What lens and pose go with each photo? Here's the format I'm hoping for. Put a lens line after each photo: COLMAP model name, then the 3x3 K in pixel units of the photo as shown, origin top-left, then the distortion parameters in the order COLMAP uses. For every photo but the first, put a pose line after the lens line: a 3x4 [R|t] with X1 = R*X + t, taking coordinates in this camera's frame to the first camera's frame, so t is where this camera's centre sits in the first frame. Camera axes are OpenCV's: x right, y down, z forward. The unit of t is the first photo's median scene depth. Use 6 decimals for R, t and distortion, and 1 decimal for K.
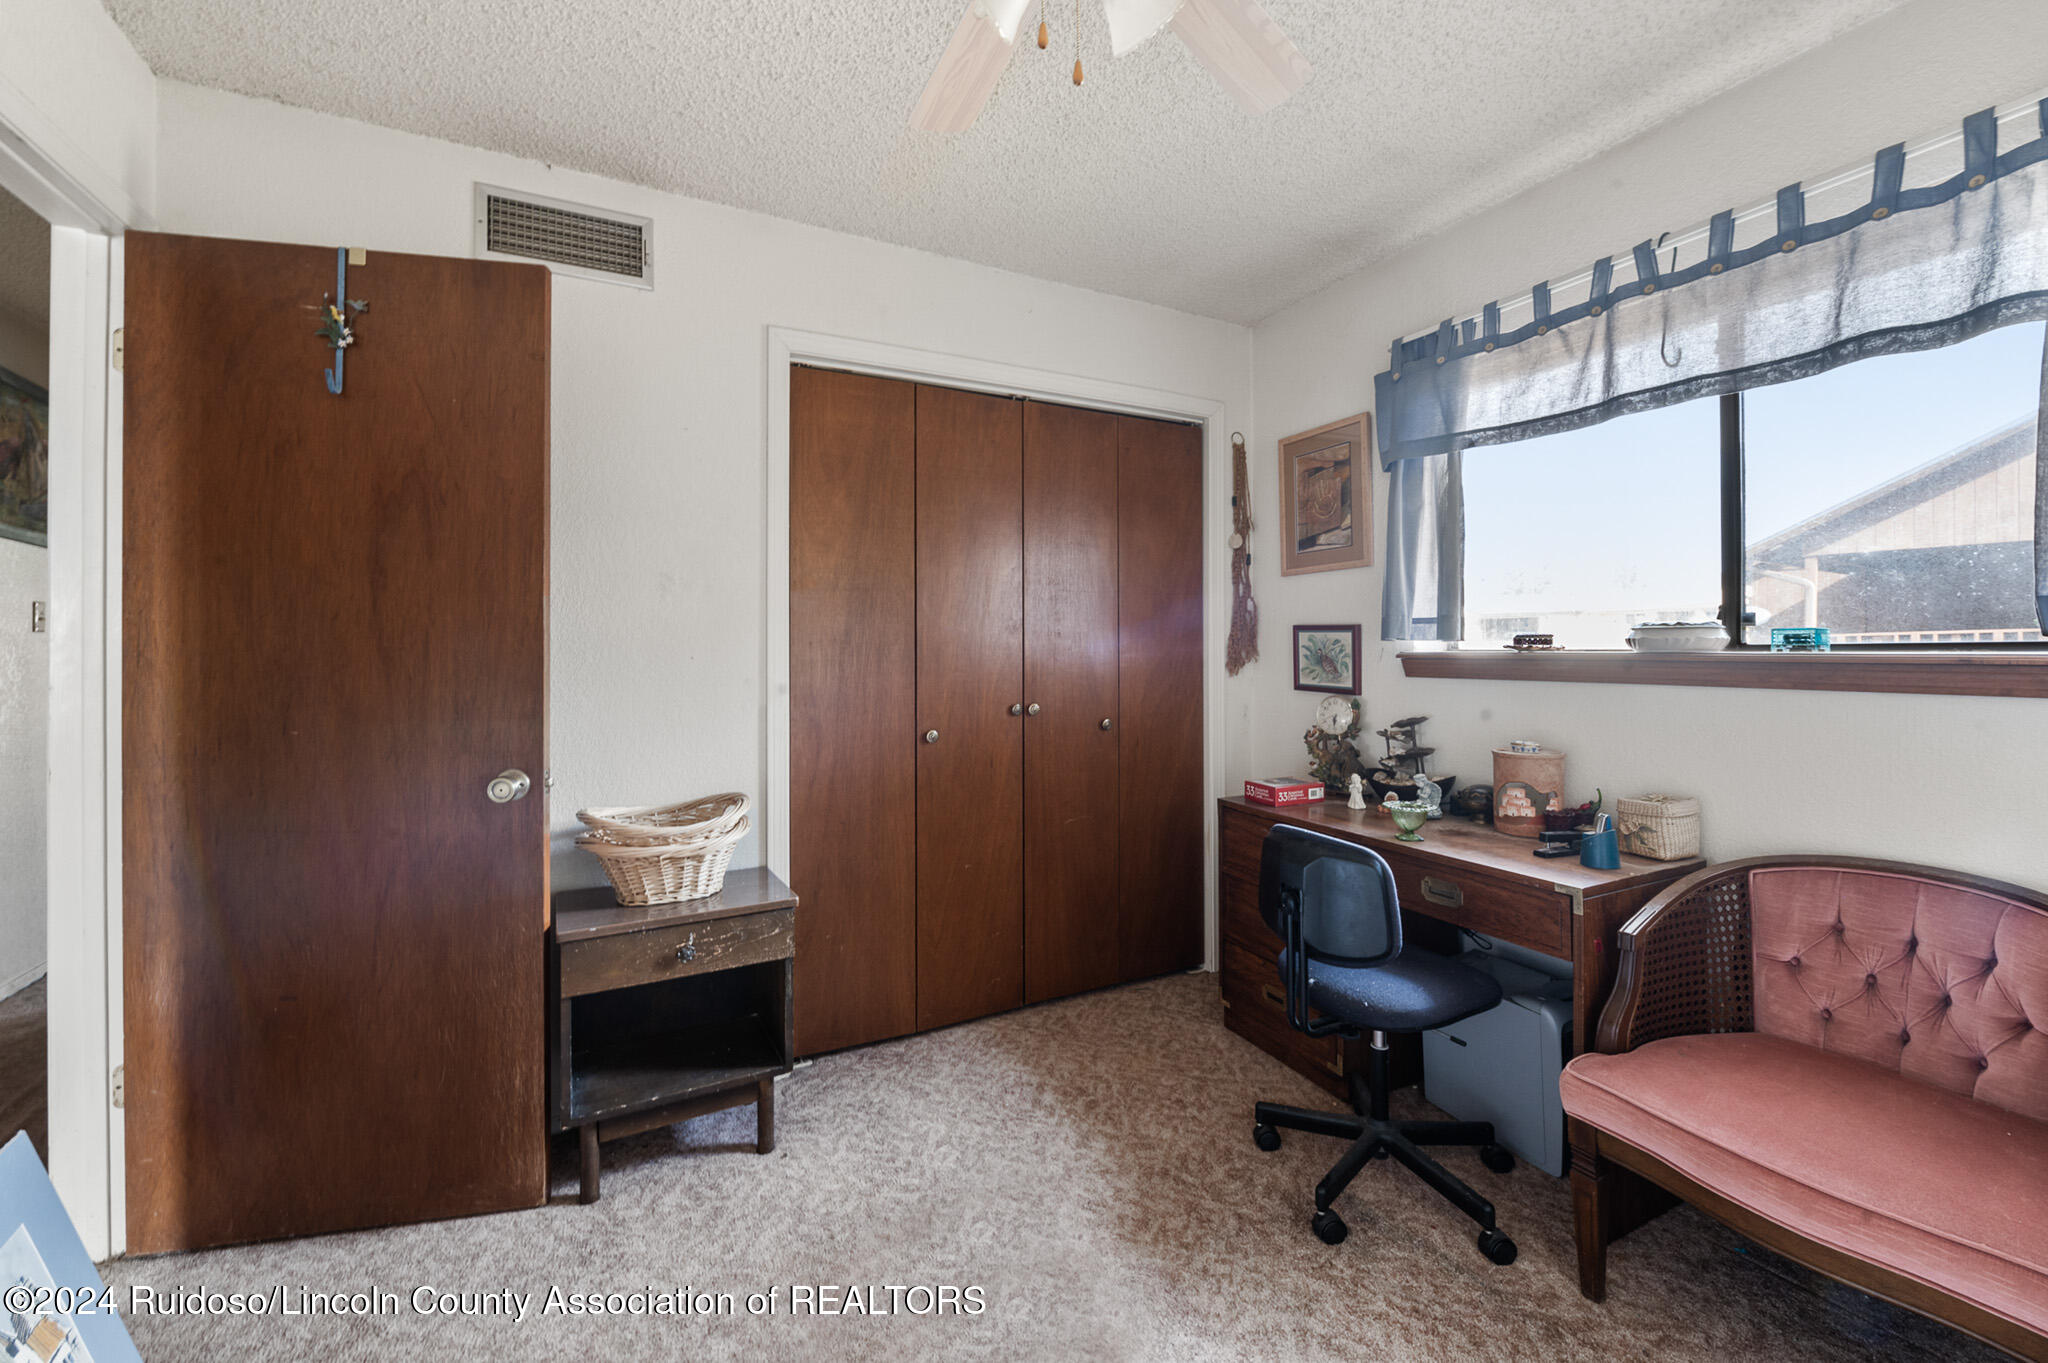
lens RADIAL K [[820.3, 0, 1033.5], [0, 820.3, 651.0], [0, 0, 1]] dist [-0.006790, 0.000058]
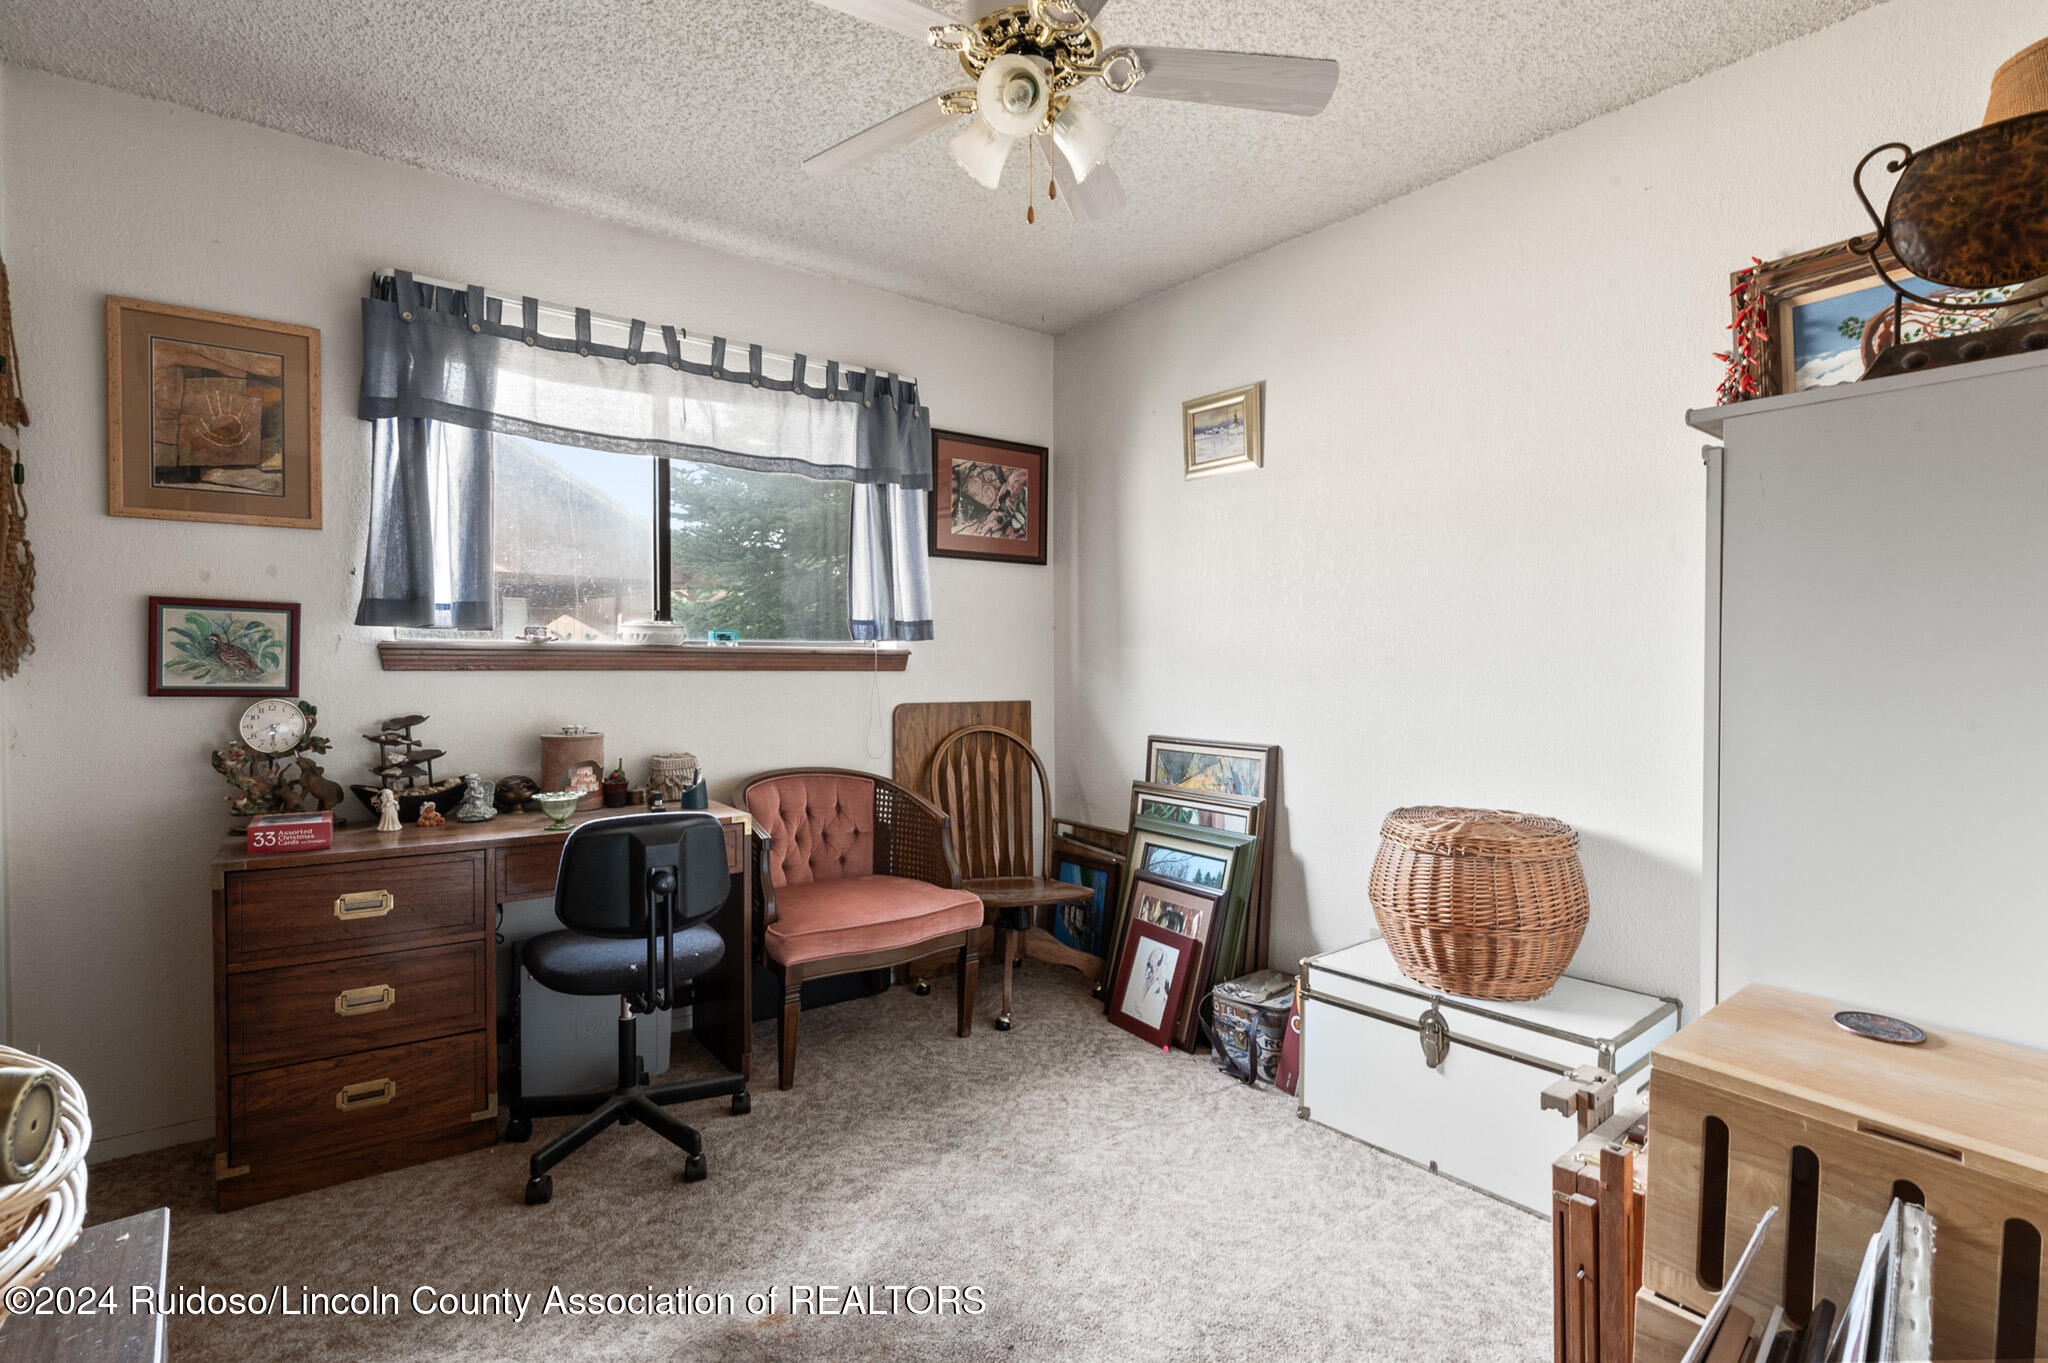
lens RADIAL K [[961.5, 0, 1031.9], [0, 961.5, 683.7], [0, 0, 1]] dist [-0.002916, -0.002444]
pose [[-0.169167, -0.016268, 0.985453, -0.718202], [-0.001544, 0.999867, 0.016241, 0.031884], [-0.985586, 0.001226, -0.169170, 0.583177]]
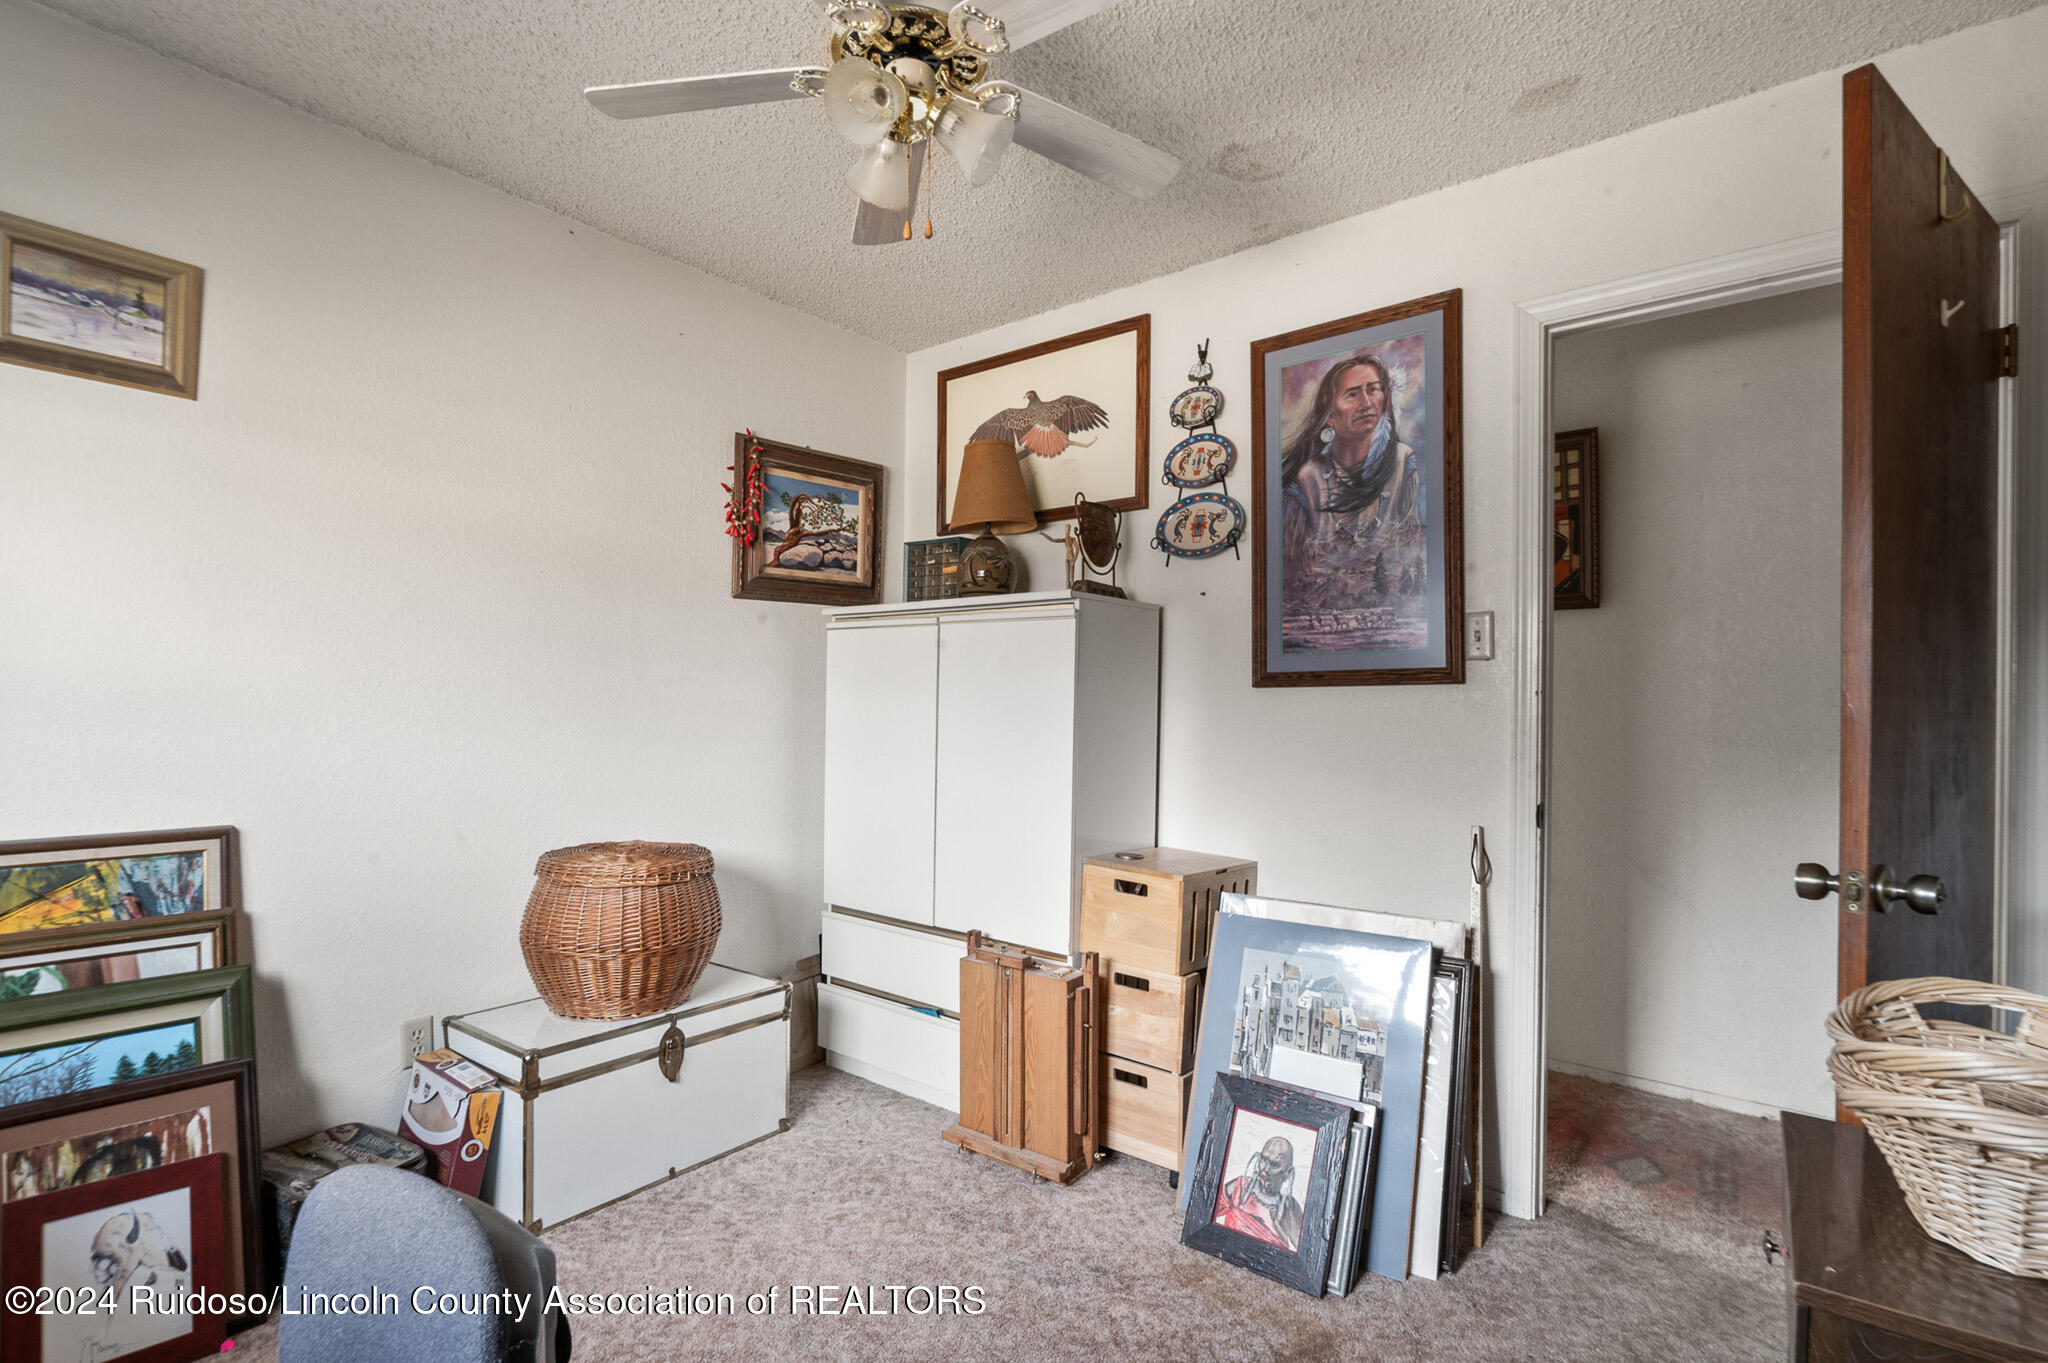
lens RADIAL K [[961.5, 0, 1047.9], [0, 961.5, 712.2], [0, 0, 1]] dist [-0.002916, -0.002444]
pose [[-0.924464, -0.000965, -0.381269, 0.187725], [-0.003214, 0.999981, 0.005261, 0.025669], [0.381257, 0.006089, -0.924449, 1.143913]]
